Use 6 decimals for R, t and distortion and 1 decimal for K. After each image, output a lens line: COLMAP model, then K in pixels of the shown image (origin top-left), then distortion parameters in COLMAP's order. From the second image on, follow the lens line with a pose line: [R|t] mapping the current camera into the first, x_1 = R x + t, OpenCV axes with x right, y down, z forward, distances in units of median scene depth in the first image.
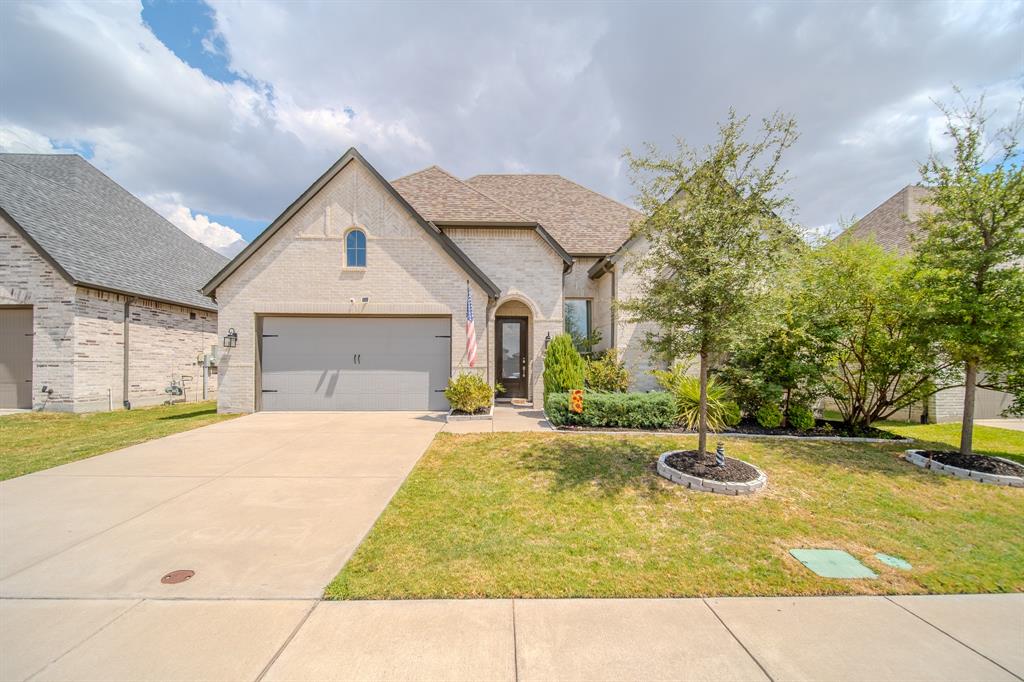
lens RADIAL K [[409.2, 0, 514.9], [0, 409.2, 364.6], [0, 0, 1]] dist [-0.000580, -0.000097]
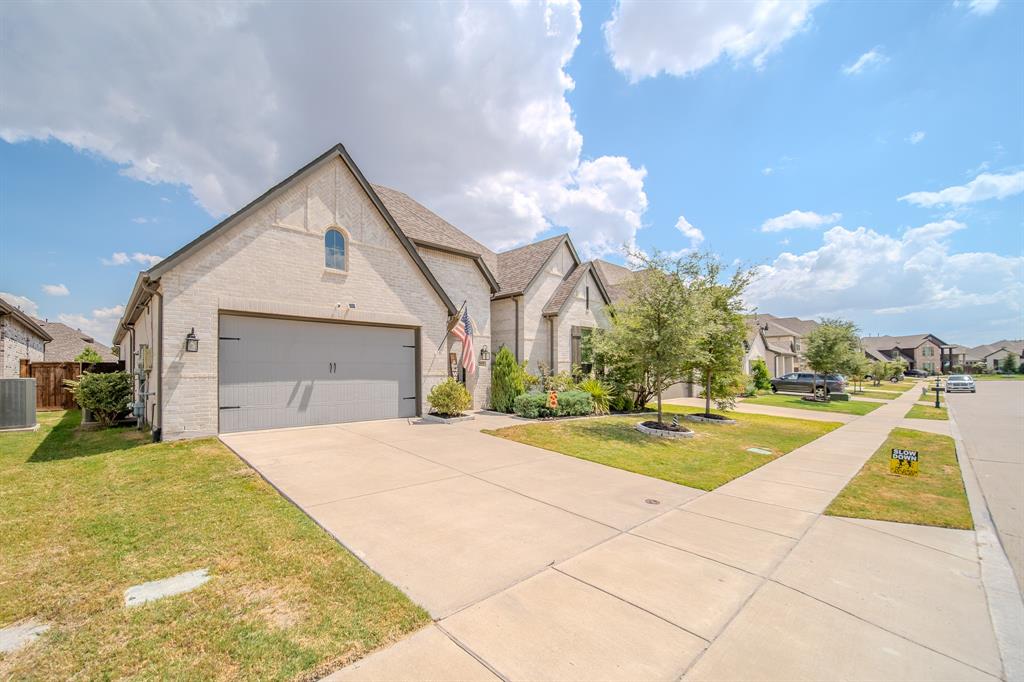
lens RADIAL K [[409.2, 0, 514.9], [0, 409.2, 364.6], [0, 0, 1]] dist [-0.000580, -0.000097]
pose [[0.753210, 0.007957, 0.657732, -0.699305], [0.002738, 0.999880, -0.015232, -0.005945], [-0.657775, 0.013274, 0.753098, 0.030628]]
